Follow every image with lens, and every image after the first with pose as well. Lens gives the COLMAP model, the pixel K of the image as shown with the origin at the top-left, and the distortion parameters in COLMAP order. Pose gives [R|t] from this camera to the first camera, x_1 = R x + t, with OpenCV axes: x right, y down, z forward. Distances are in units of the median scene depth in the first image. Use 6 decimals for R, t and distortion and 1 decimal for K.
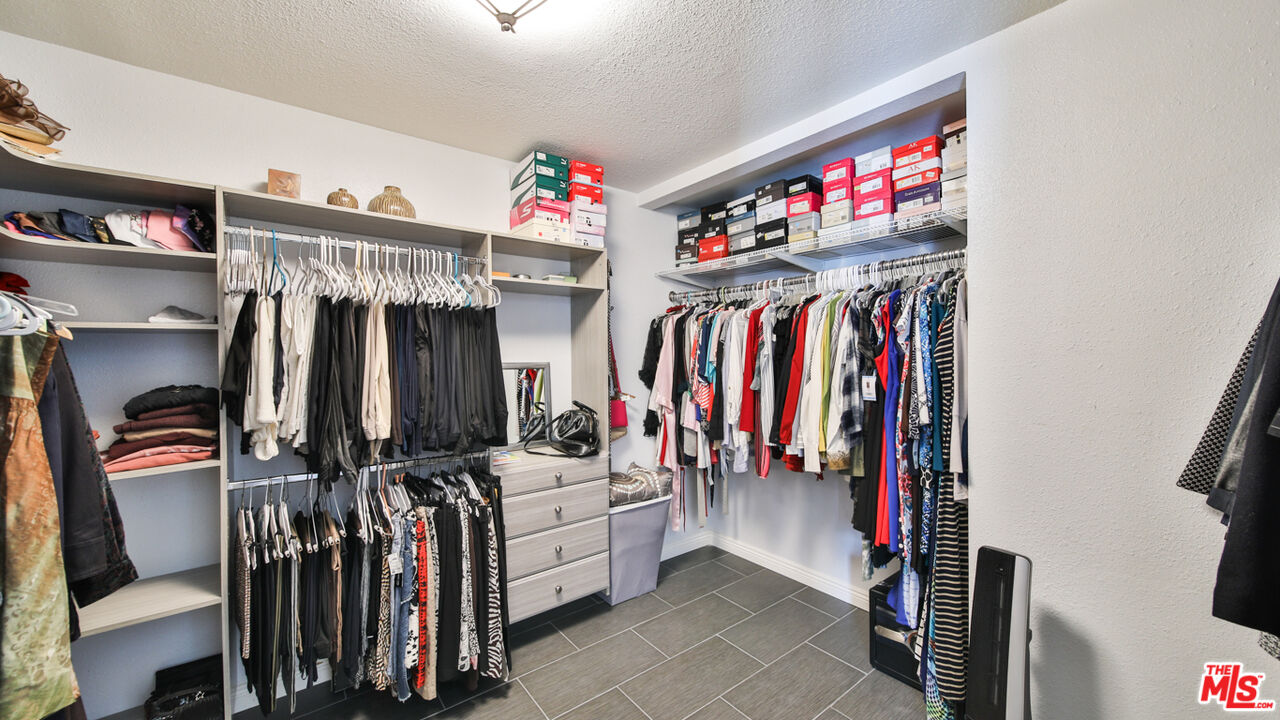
lens RADIAL K [[483.0, 0, 644.3], [0, 483.0, 354.4], [0, 0, 1]] dist [0.005567, -0.002228]
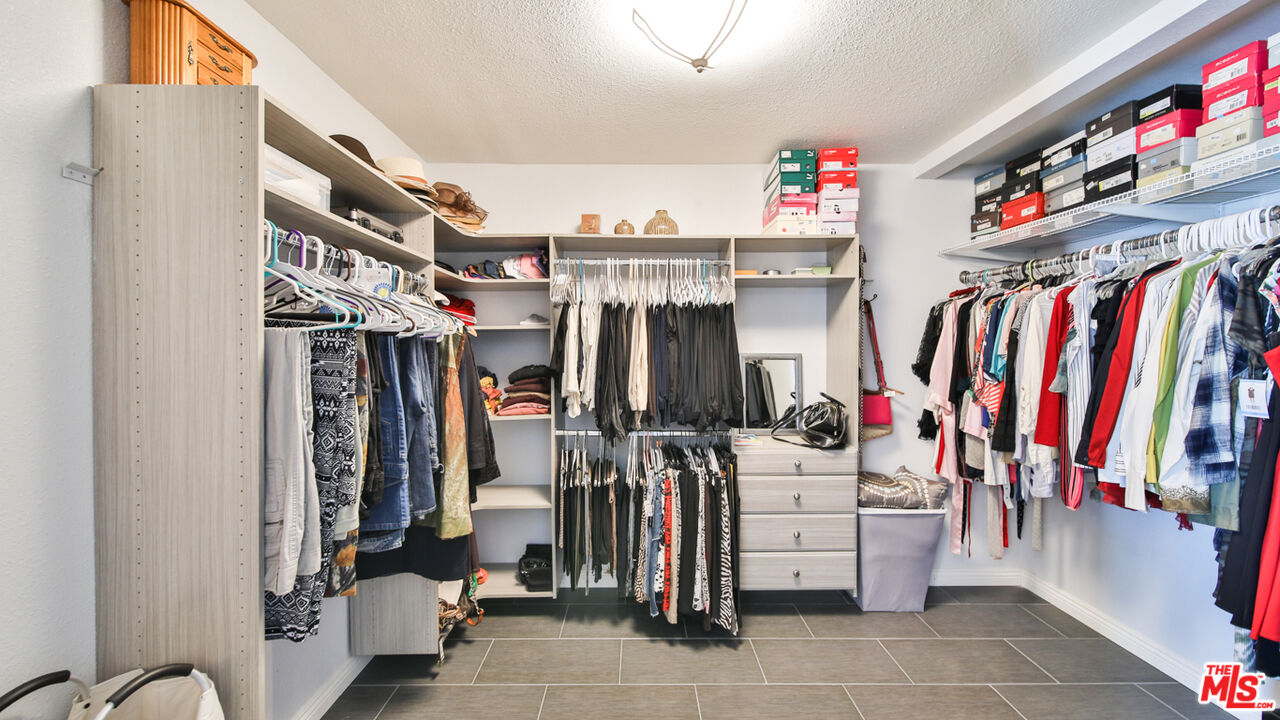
lens RADIAL K [[483.0, 0, 633.2], [0, 483.0, 353.2], [0, 0, 1]] dist [0.005567, -0.002228]
pose [[0.788535, 0.011289, -0.614886, 0.197653], [-0.002435, 0.999881, 0.015234, 0.001255], [0.614985, -0.010515, 0.788469, -0.026642]]
